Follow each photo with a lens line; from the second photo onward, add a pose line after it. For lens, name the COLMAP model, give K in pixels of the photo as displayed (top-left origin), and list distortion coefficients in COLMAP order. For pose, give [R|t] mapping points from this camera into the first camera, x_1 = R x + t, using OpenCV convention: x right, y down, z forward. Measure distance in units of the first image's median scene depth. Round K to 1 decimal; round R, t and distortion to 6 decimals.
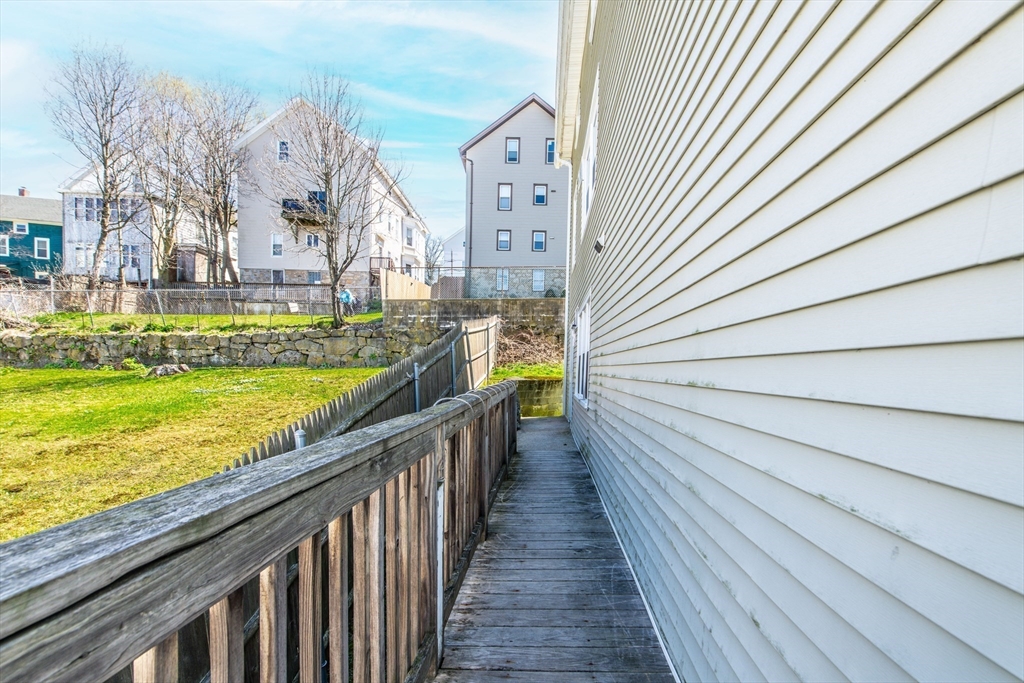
lens RADIAL K [[416.5, 0, 526.1], [0, 416.5, 388.4], [0, 0, 1]] dist [0.012676, -0.000003]
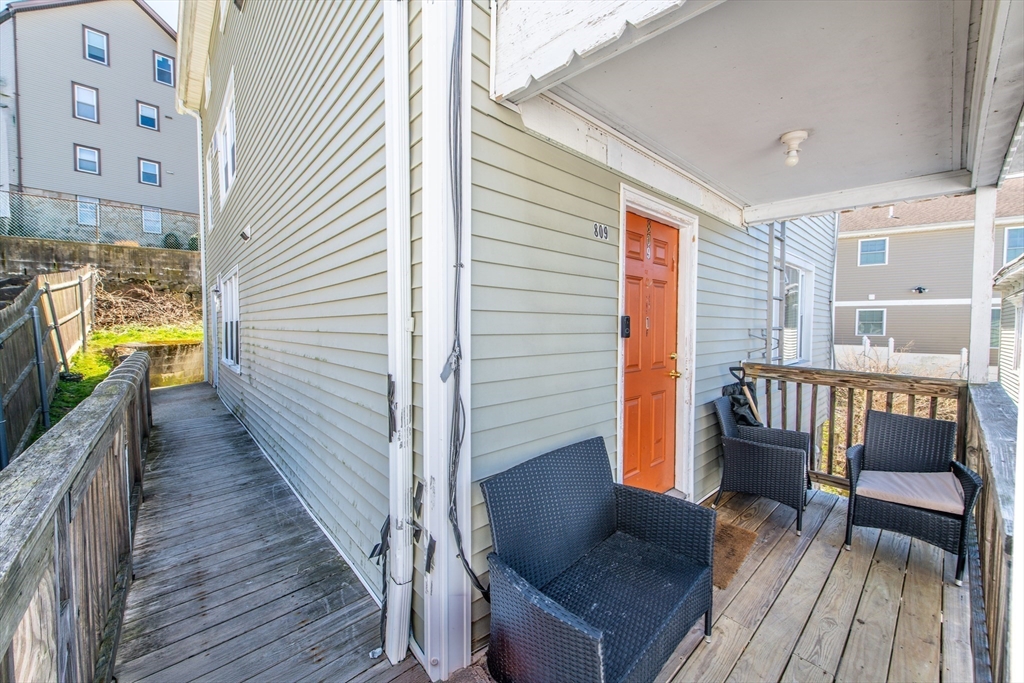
lens RADIAL K [[398.0, 0, 506.5], [0, 398.0, 343.2], [0, 0, 1]] dist [0.004674, -0.000688]
pose [[0.727973, -0.046658, 0.684016, -0.031694], [0.042741, 0.998830, 0.022644, -0.013708], [-0.684272, 0.012752, 0.729115, -0.140940]]
